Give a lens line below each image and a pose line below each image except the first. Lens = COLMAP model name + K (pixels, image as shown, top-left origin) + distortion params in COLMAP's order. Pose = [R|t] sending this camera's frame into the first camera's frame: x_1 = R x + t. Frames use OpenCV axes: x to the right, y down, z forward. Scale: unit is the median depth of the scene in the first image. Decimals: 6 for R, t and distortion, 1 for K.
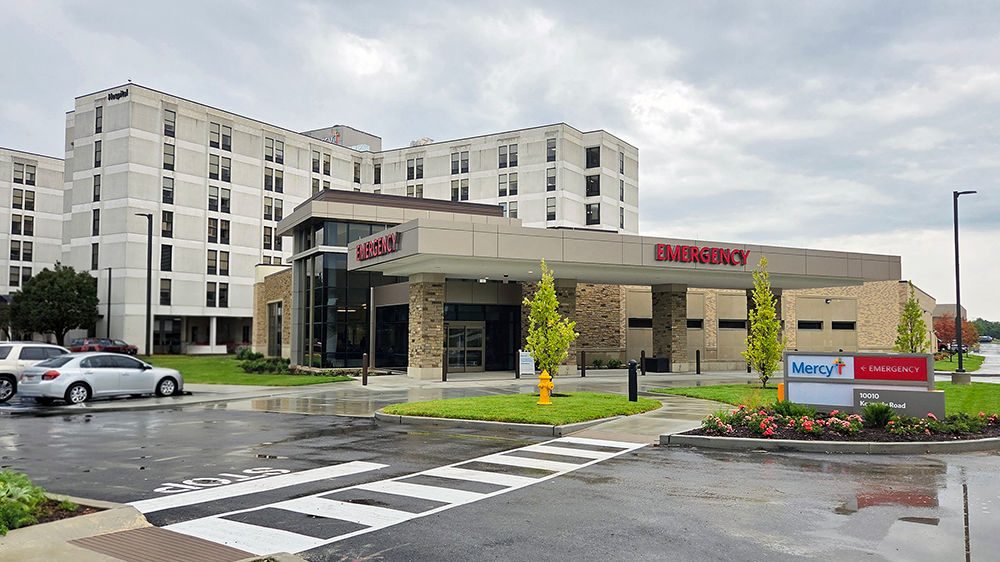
lens RADIAL K [[745.7, 0, 525.4], [0, 745.7, 296.7], [0, 0, 1]] dist [0.035000, -0.017095]
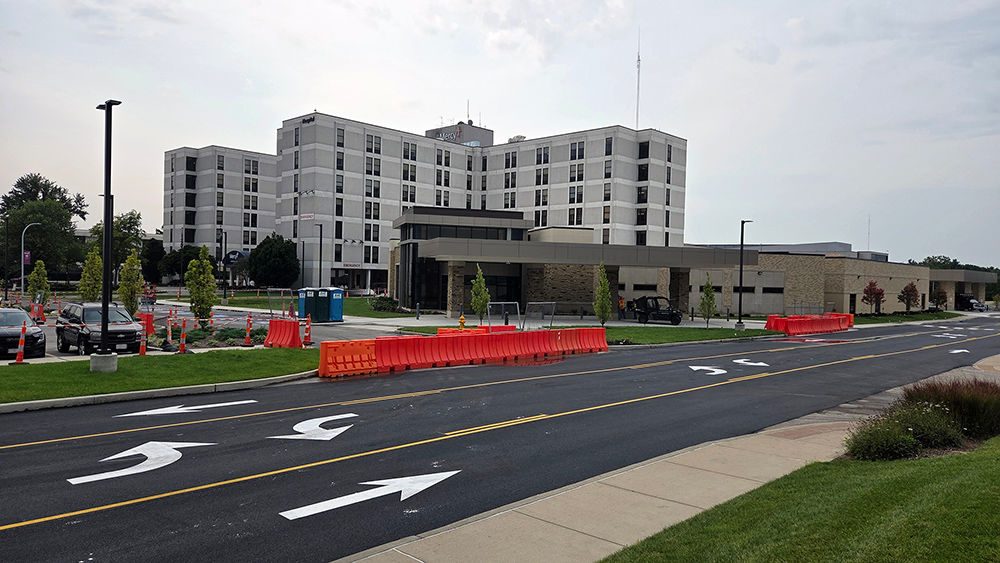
lens RADIAL K [[694.3, 0, 499.1], [0, 694.3, 281.8], [0, 0, 1]] dist [0.053962, -0.001360]
pose [[0.972115, 0.023667, -0.233307, 0.145572], [-0.010158, 0.998210, 0.058934, -0.031575], [0.234284, -0.054921, 0.970616, -0.253154]]
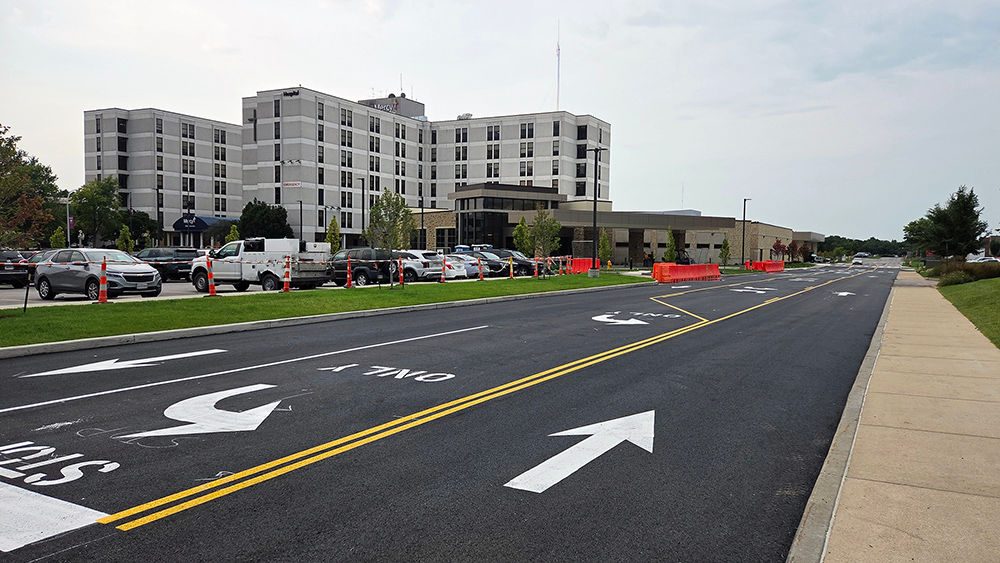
lens RADIAL K [[745.7, 0, 506.1], [0, 745.7, 289.5], [0, 0, 1]] dist [0.035000, -0.017095]
pose [[0.998660, 0.011876, 0.050375, -0.150606], [-0.017355, 0.993808, 0.109751, -0.035265], [-0.048759, -0.110478, 0.992682, -0.596320]]
